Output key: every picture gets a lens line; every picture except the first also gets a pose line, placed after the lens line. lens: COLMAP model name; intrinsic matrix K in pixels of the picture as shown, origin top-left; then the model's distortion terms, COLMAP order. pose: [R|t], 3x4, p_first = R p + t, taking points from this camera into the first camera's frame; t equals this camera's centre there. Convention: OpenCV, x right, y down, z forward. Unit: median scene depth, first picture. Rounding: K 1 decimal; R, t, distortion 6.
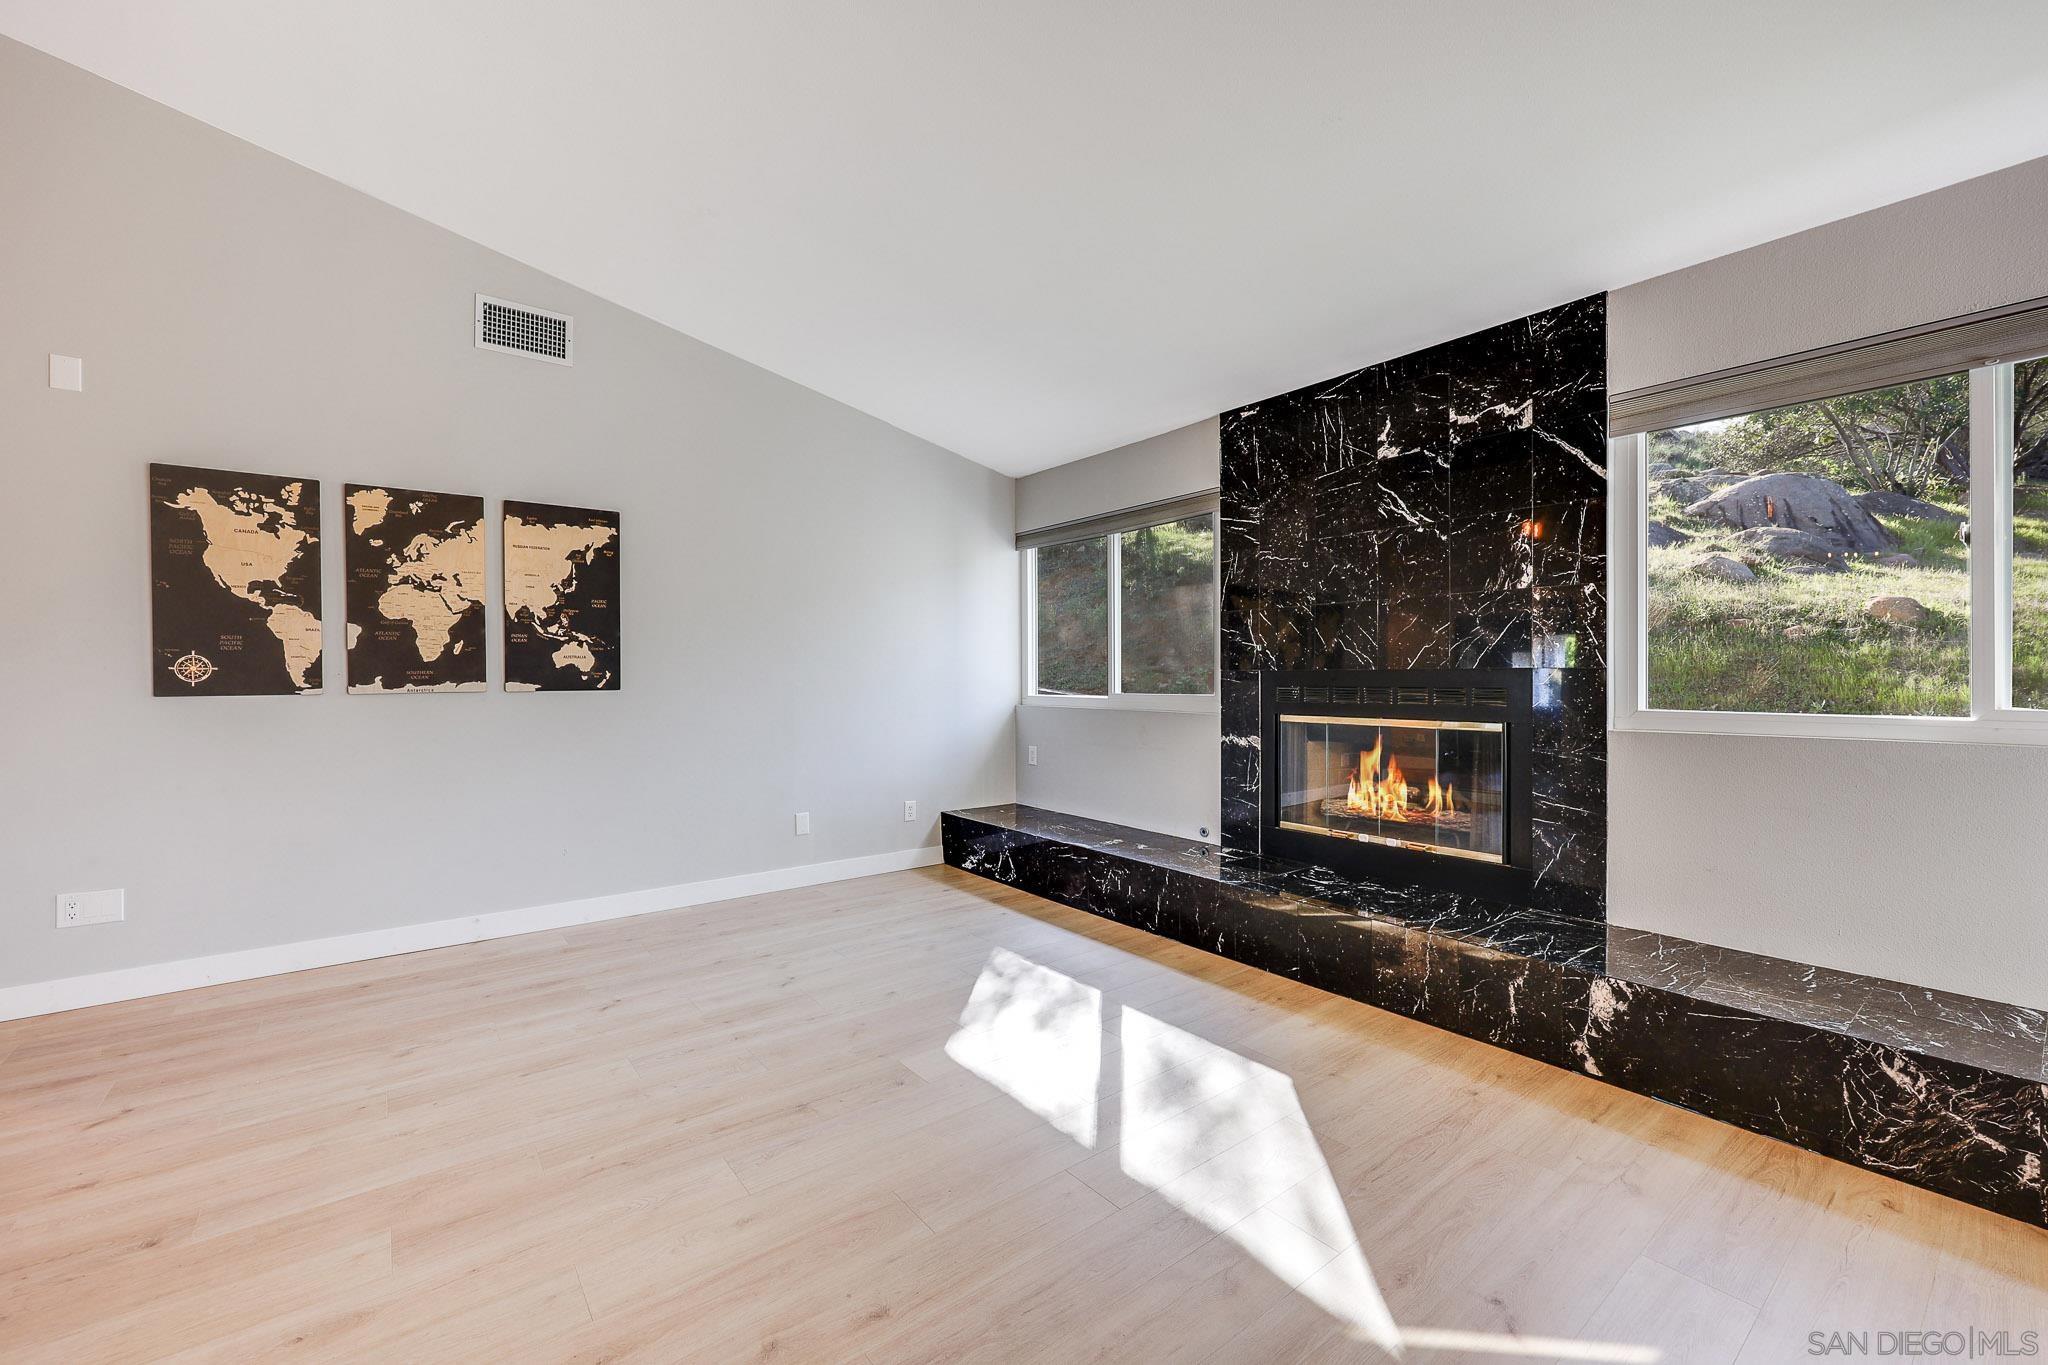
lens RADIAL K [[826.8, 0, 1011.2], [0, 826.8, 675.6], [0, 0, 1]] dist [-0.000903, -0.000186]
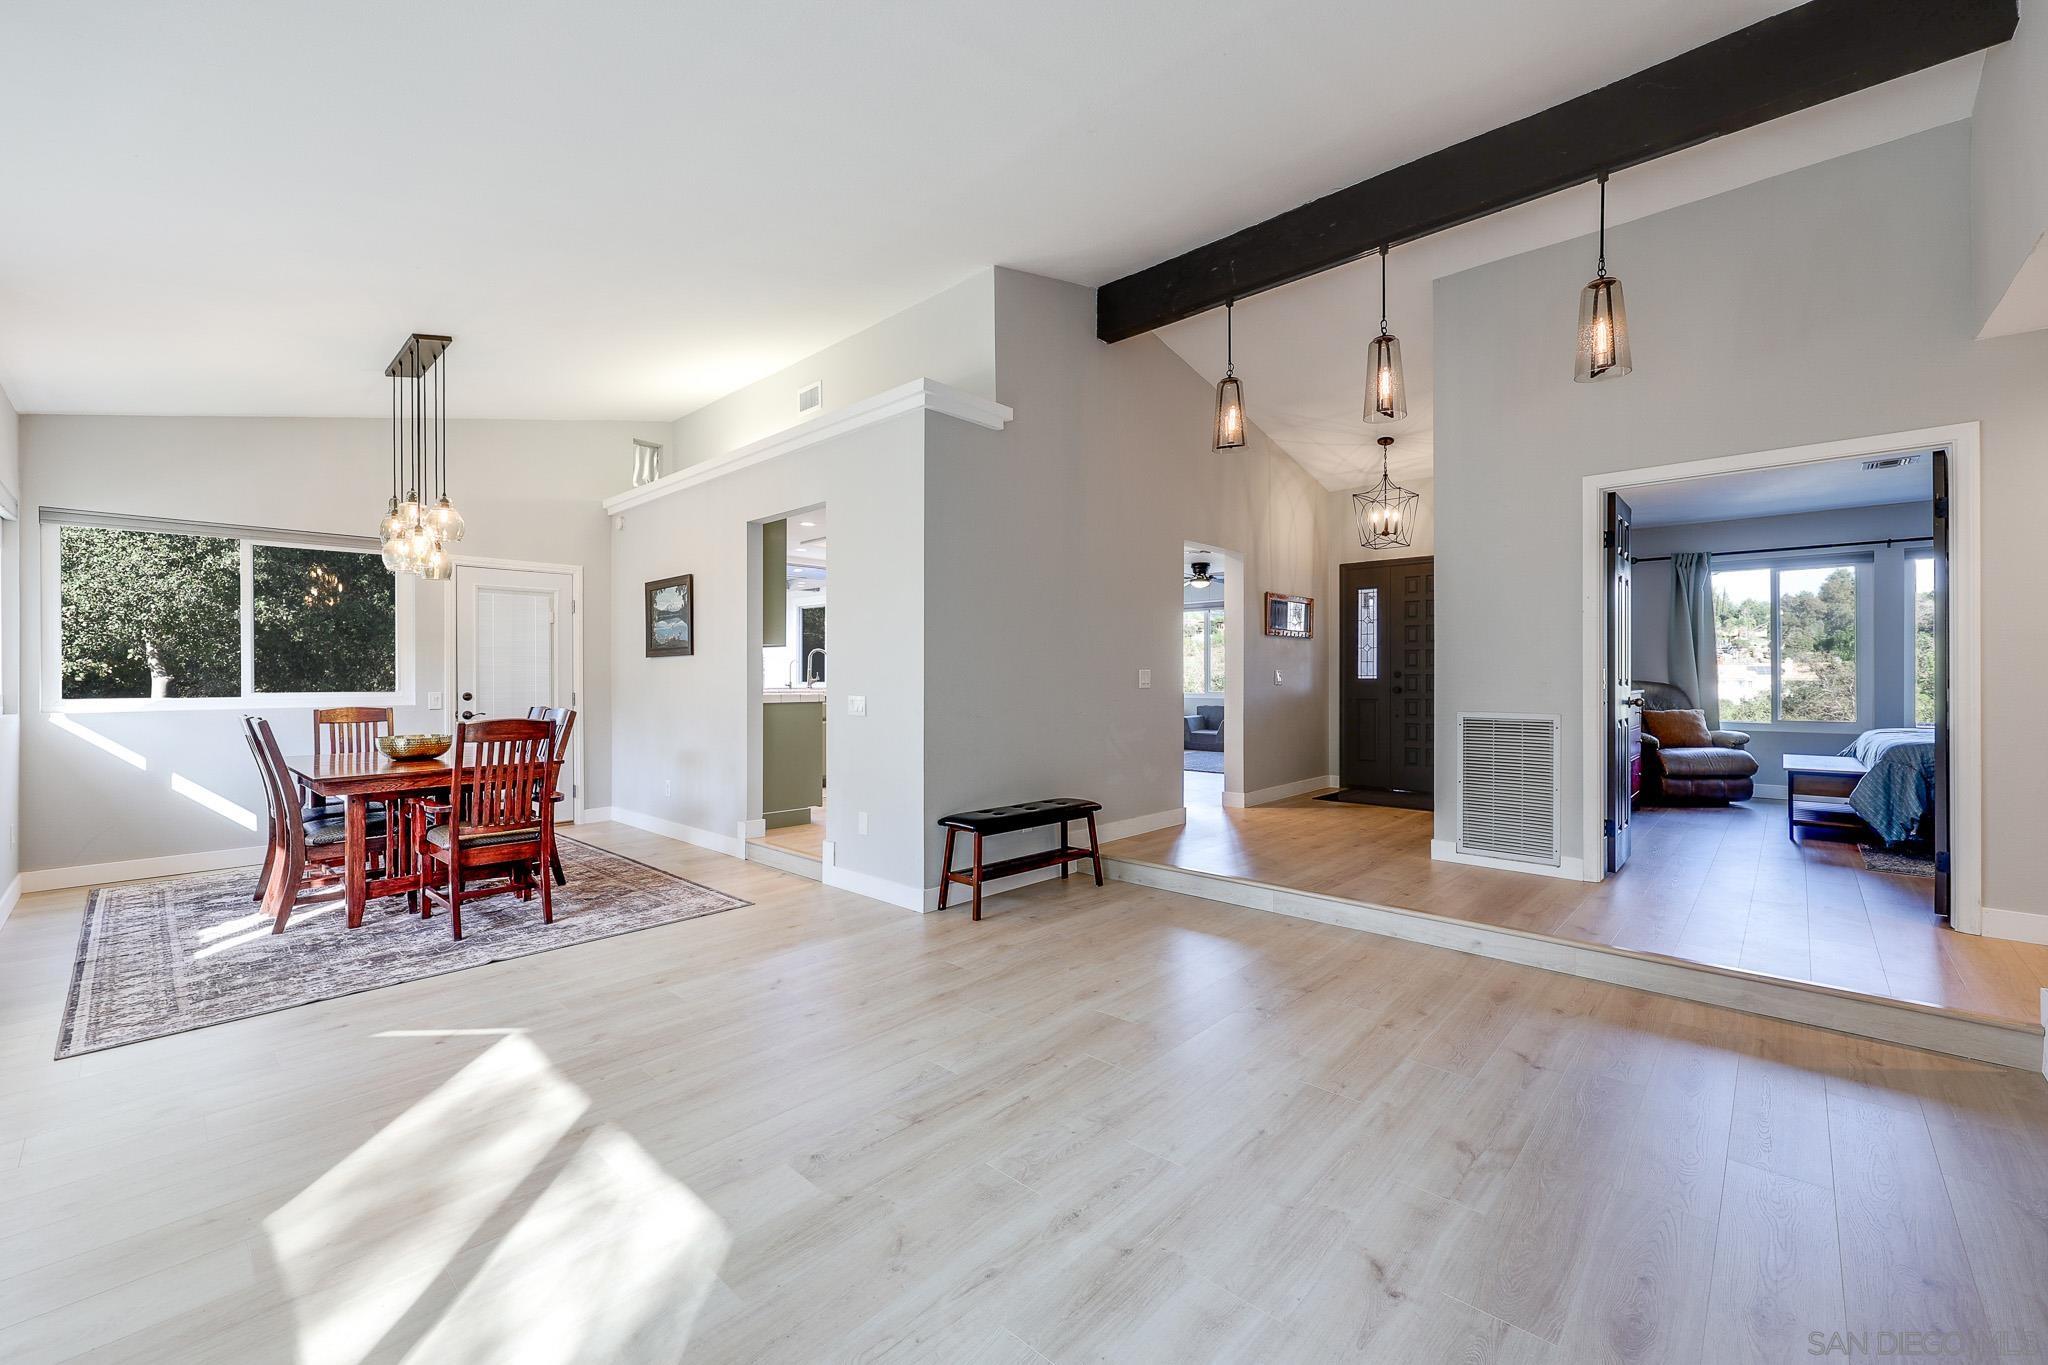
lens RADIAL K [[826.8, 0, 1011.2], [0, 826.8, 675.6], [0, 0, 1]] dist [-0.000903, -0.000186]
pose [[-0.986000, 0.005493, -0.166655, -0.126126], [0.004174, 0.999957, 0.008268, -0.001929], [0.166693, 0.007457, -0.985981, 1.209640]]
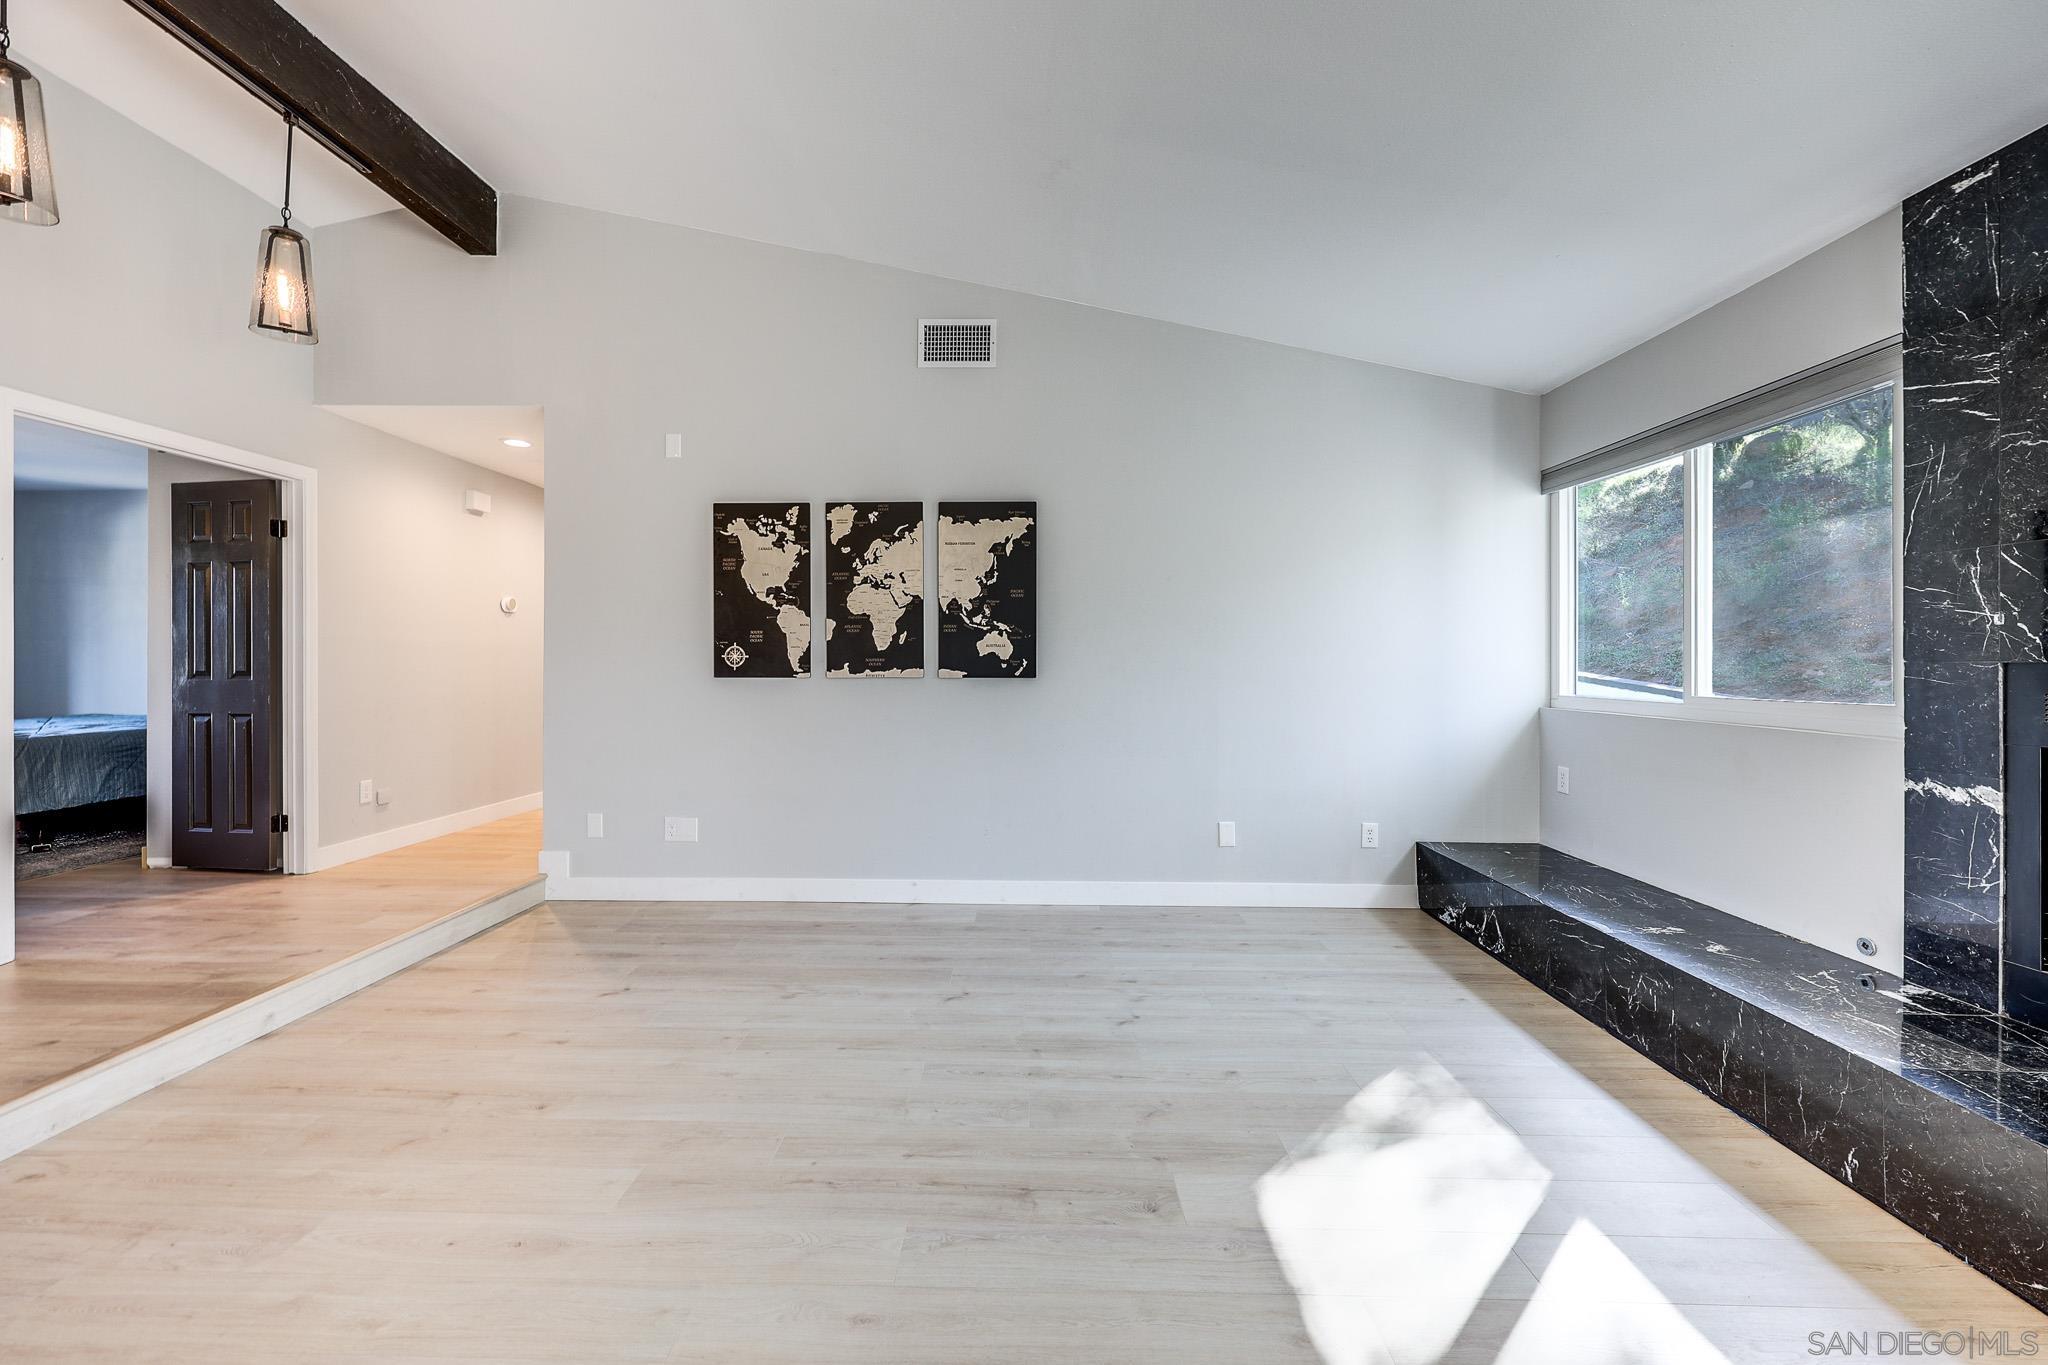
lens RADIAL K [[833.7, 0, 1013.3], [0, 833.7, 657.2], [0, 0, 1]] dist [-0.001110, -0.000078]
pose [[0.776646, 0.001983, -0.629935, 0.159157], [-0.006370, 0.999969, -0.004706, -0.003312], [0.629905, 0.007667, 0.776634, 0.213281]]
